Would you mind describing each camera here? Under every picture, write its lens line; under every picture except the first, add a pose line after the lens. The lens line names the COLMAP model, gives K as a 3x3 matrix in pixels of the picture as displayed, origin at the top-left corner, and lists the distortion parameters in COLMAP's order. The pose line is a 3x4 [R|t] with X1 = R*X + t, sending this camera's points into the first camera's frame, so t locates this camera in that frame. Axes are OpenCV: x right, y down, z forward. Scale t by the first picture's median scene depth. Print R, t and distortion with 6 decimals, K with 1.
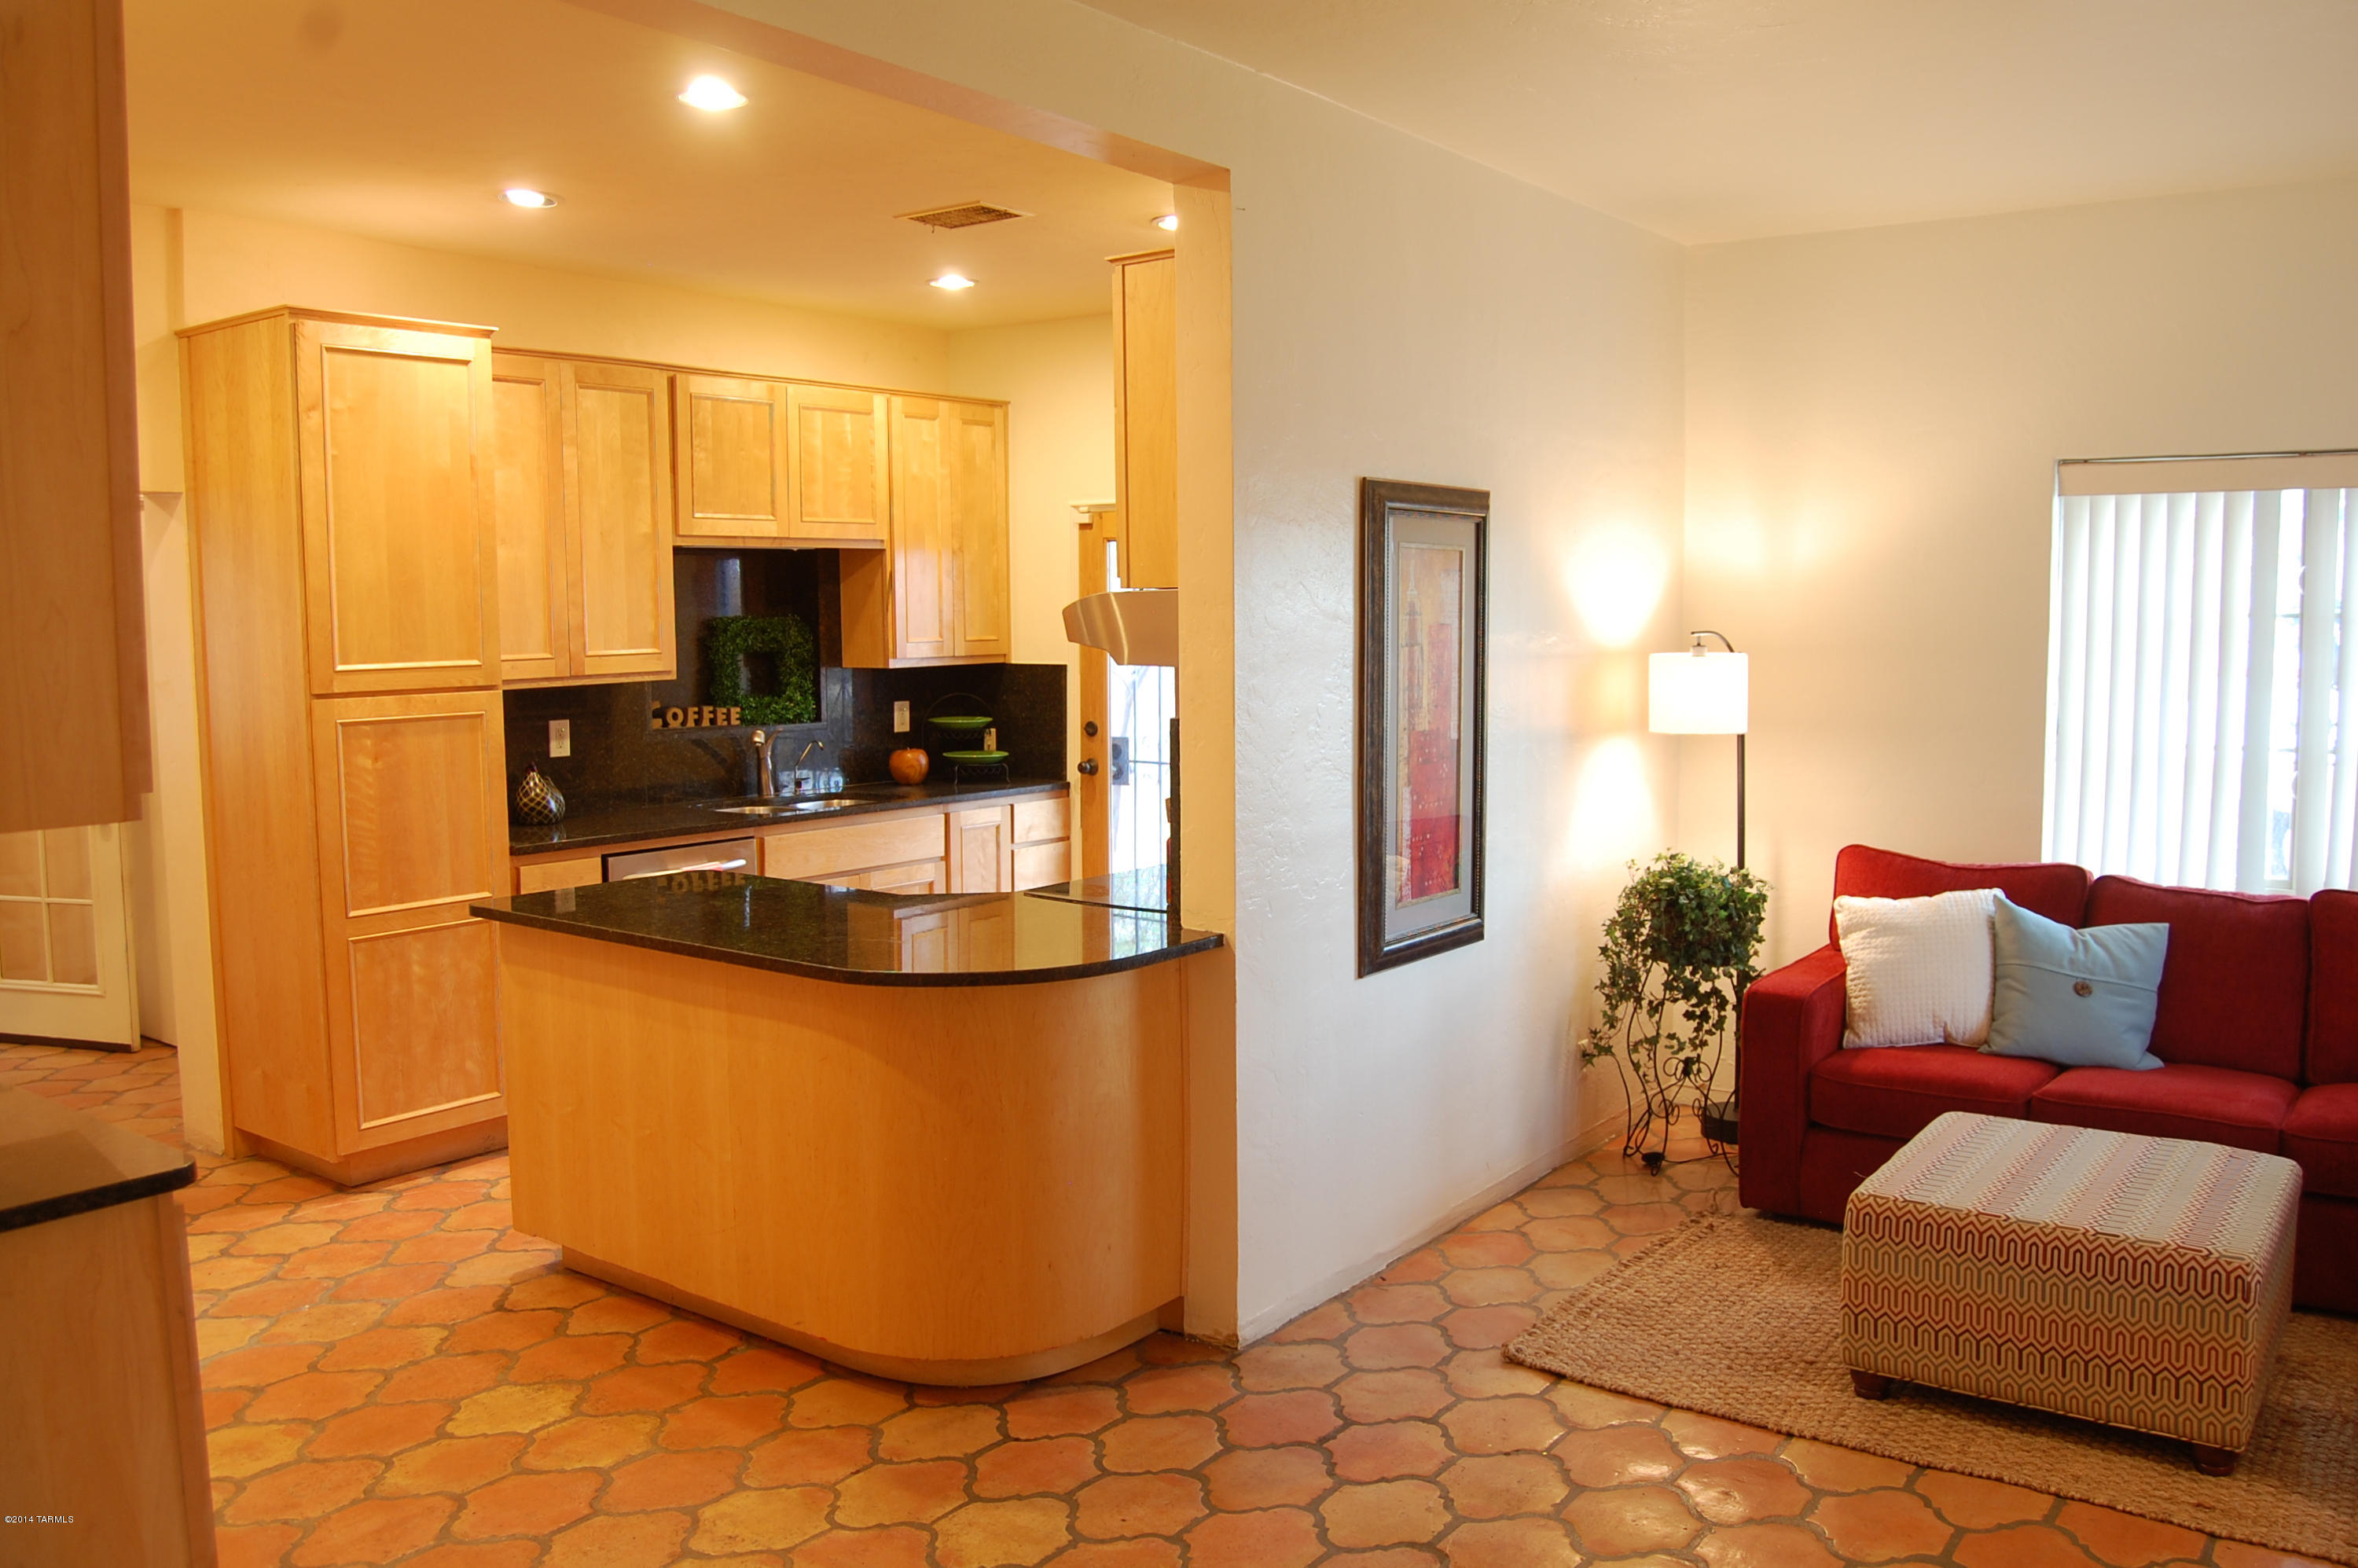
lens RADIAL K [[1857.9, 0, 1197.3], [0, 1857.9, 774.8], [0, 0, 1]] dist [-0.097956, 0.044442]
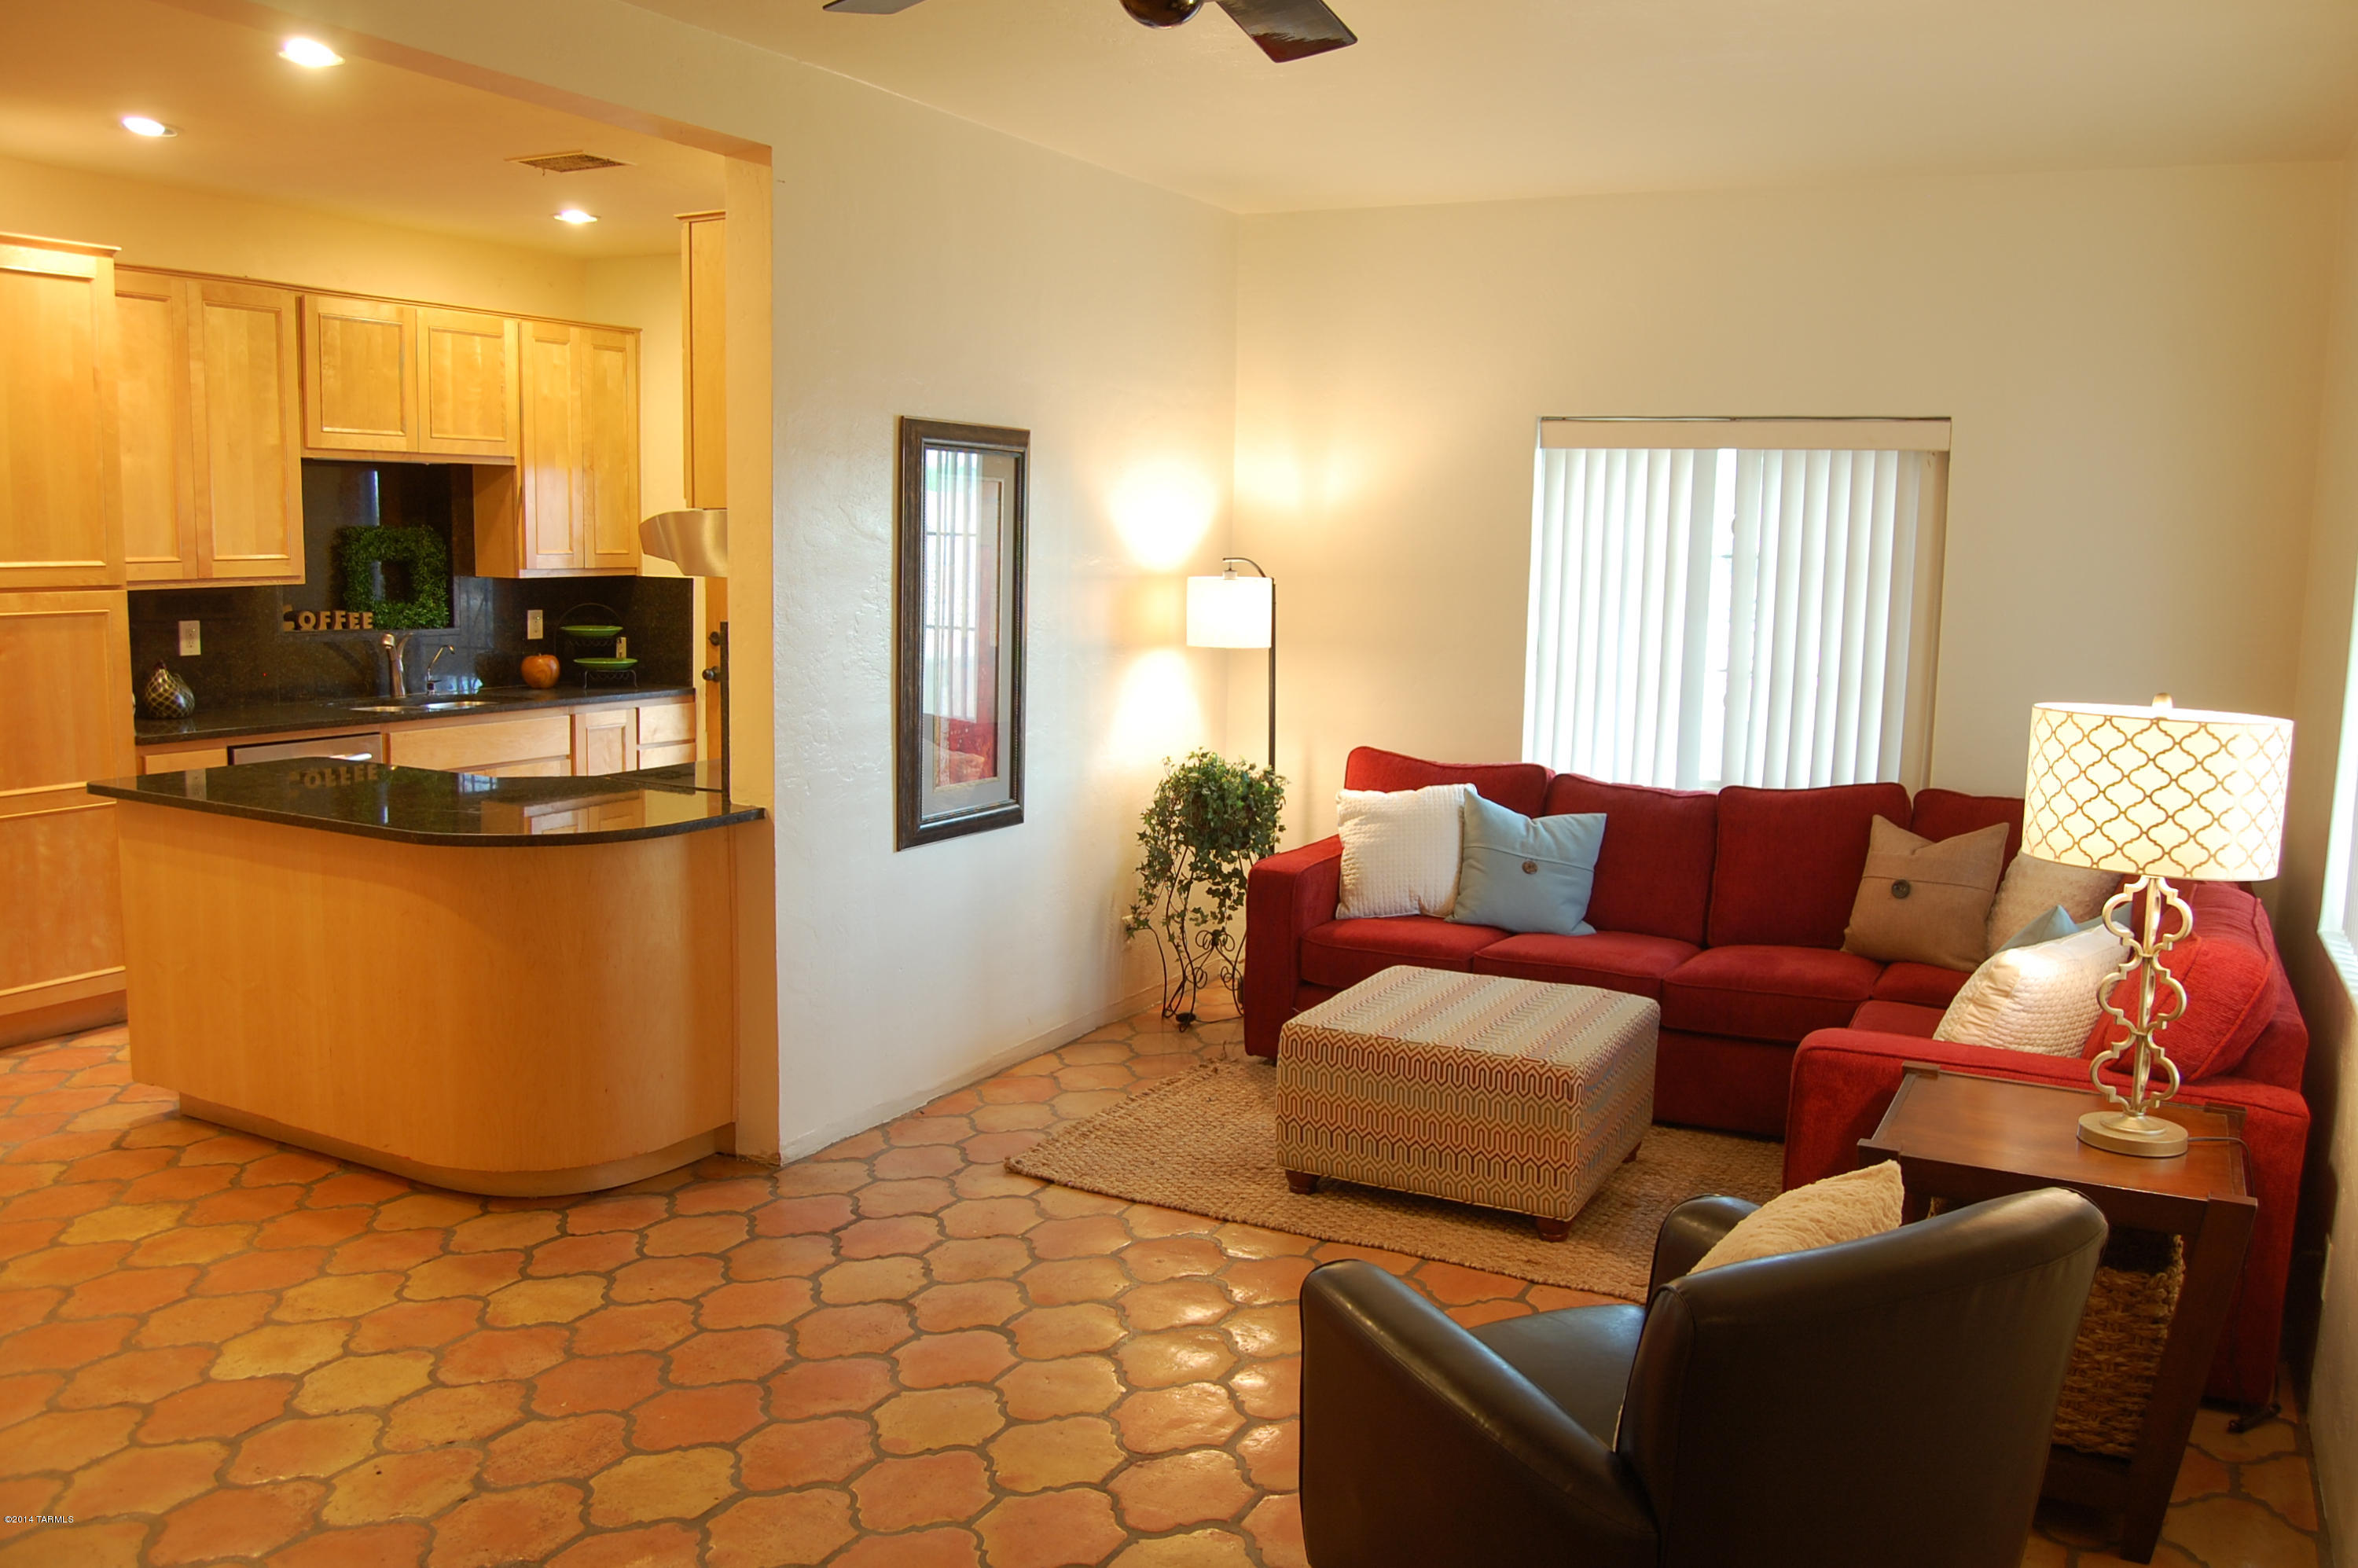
lens RADIAL K [[1857.9, 0, 1198.5], [0, 1857.9, 778.5], [0, 0, 1]] dist [-0.097956, 0.044442]
pose [[0.988279, 0.007595, 0.152467, 0.086111], [-0.013928, 0.999082, 0.040511, 0.013458], [-0.152019, -0.042160, 0.987478, -0.149123]]
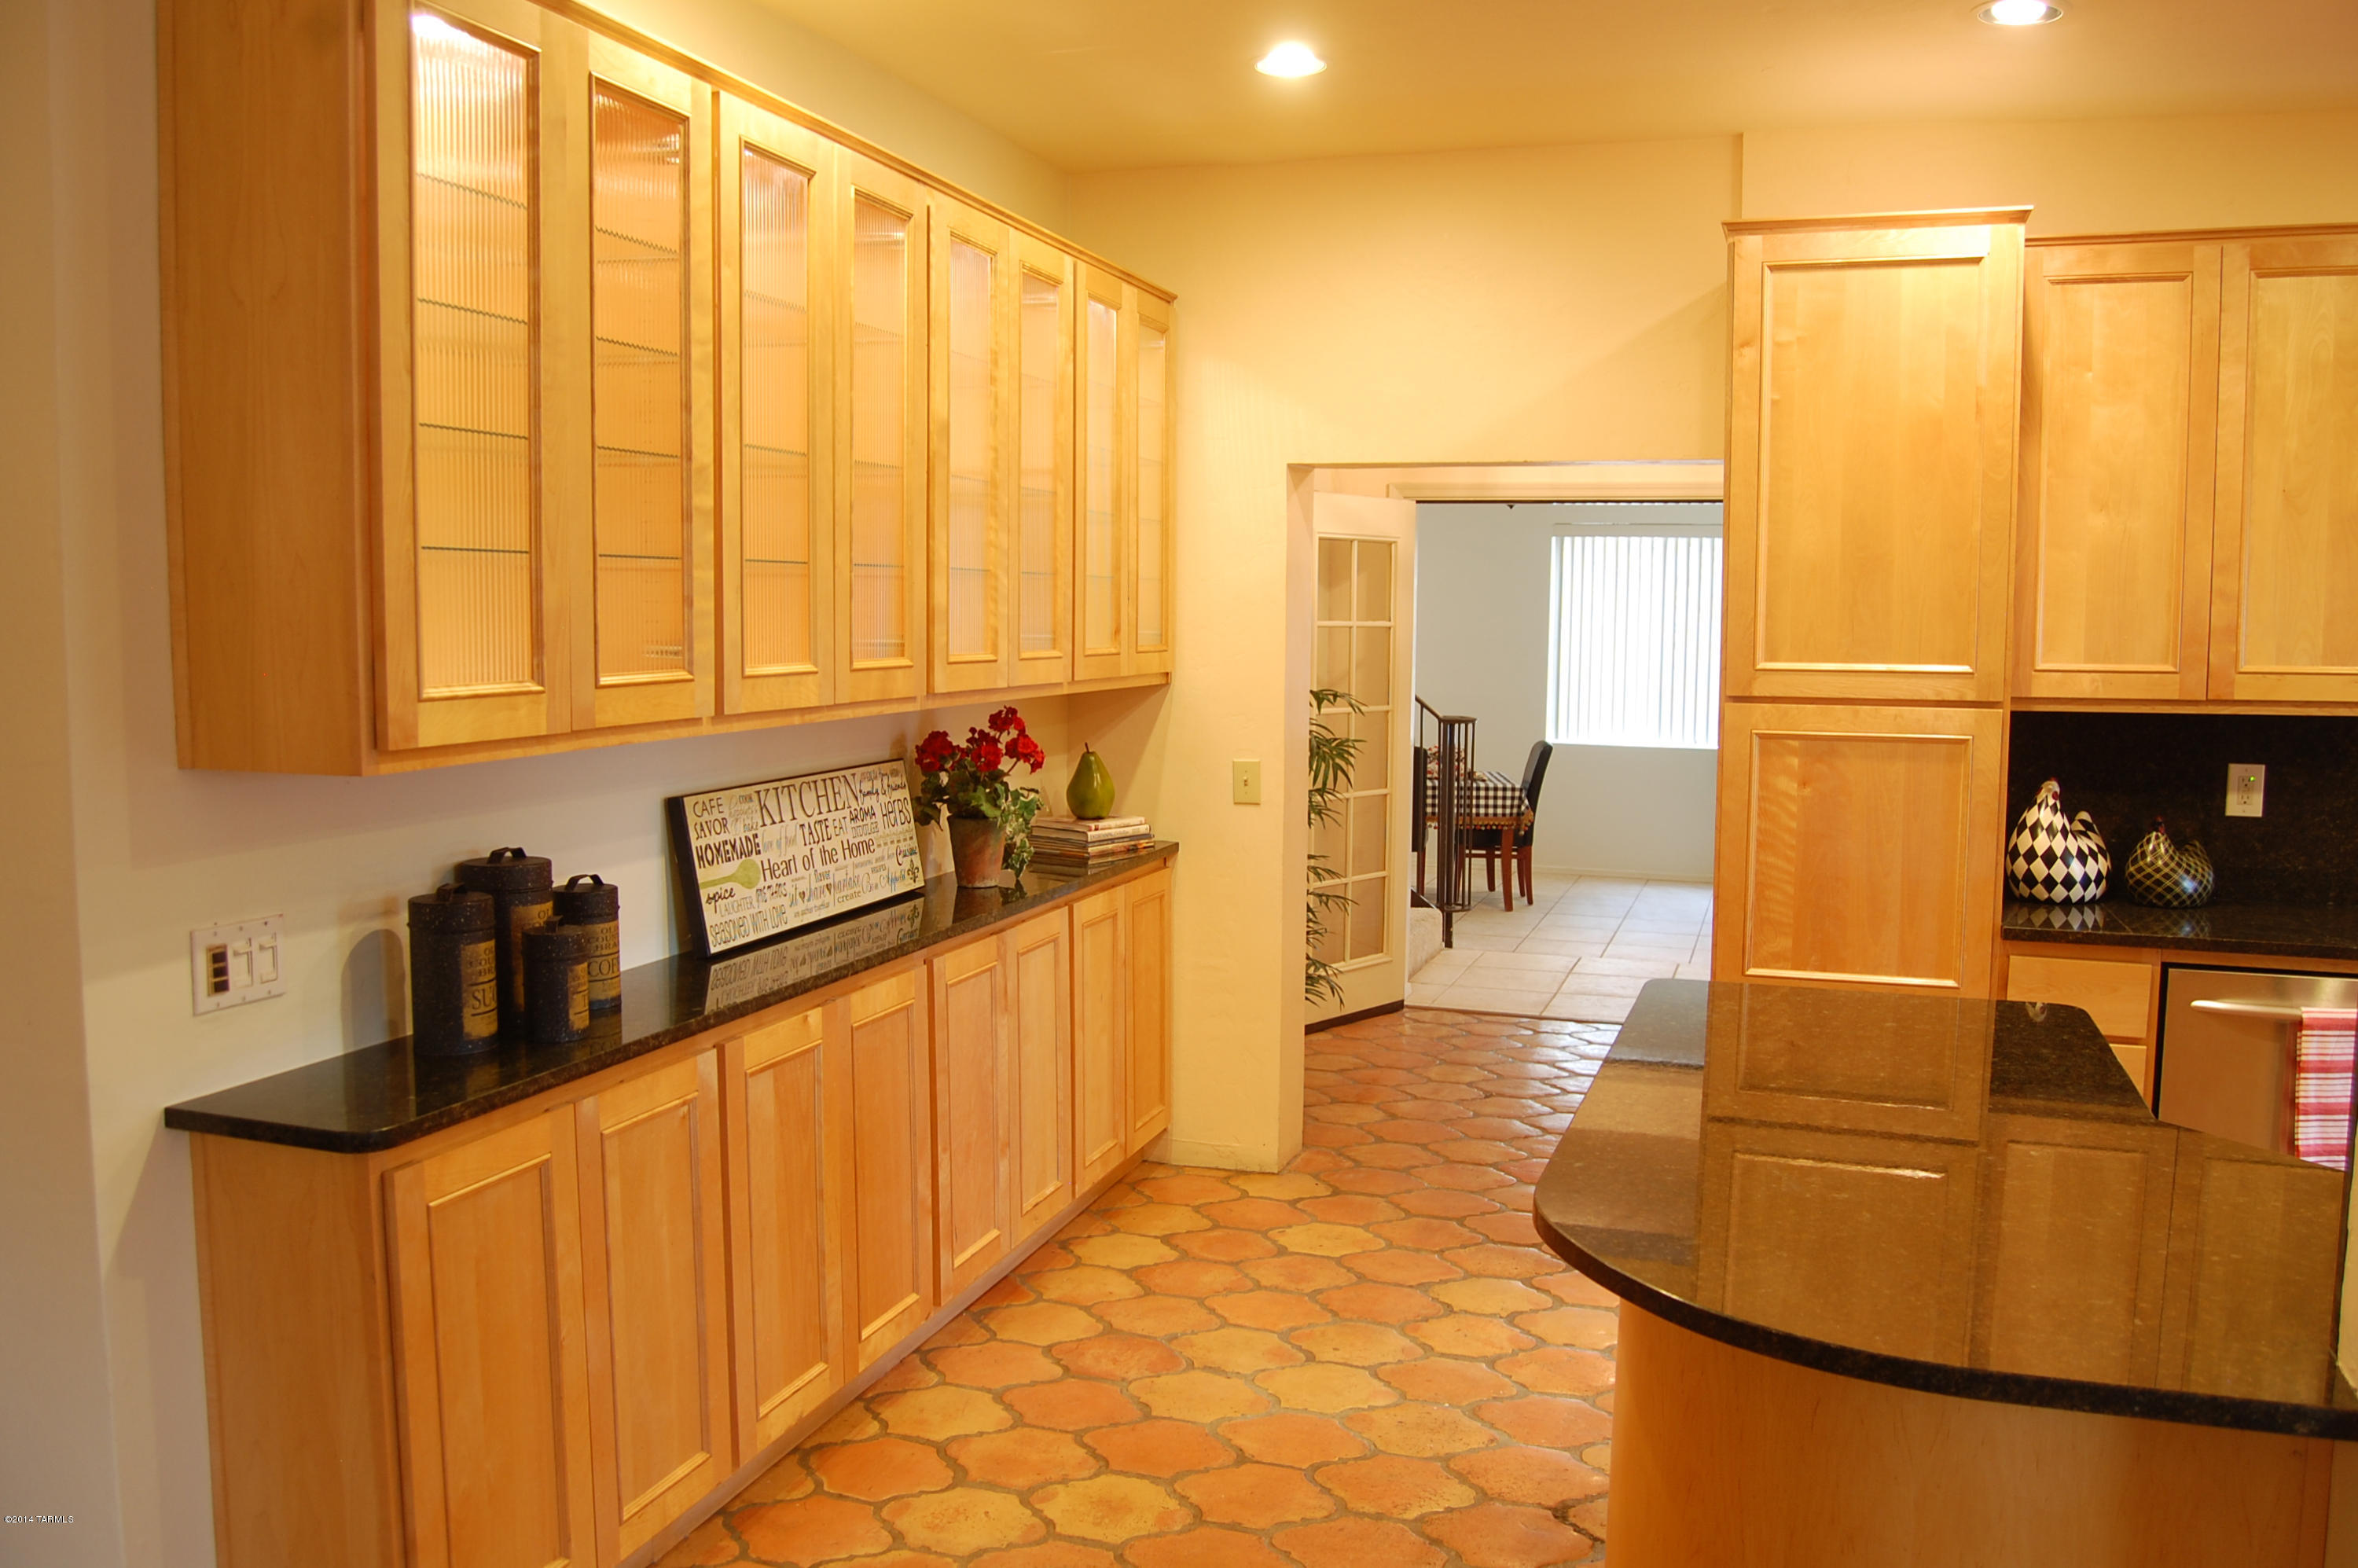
lens RADIAL K [[1857.9, 0, 1184.9], [0, 1857.9, 783.7], [0, 0, 1]] dist [-0.097956, 0.044442]
pose [[0.301931, 0.095548, -0.948530, 0.229496], [-0.097845, 0.992816, 0.068864, -0.038375], [0.948295, 0.072017, 0.309111, 0.518264]]
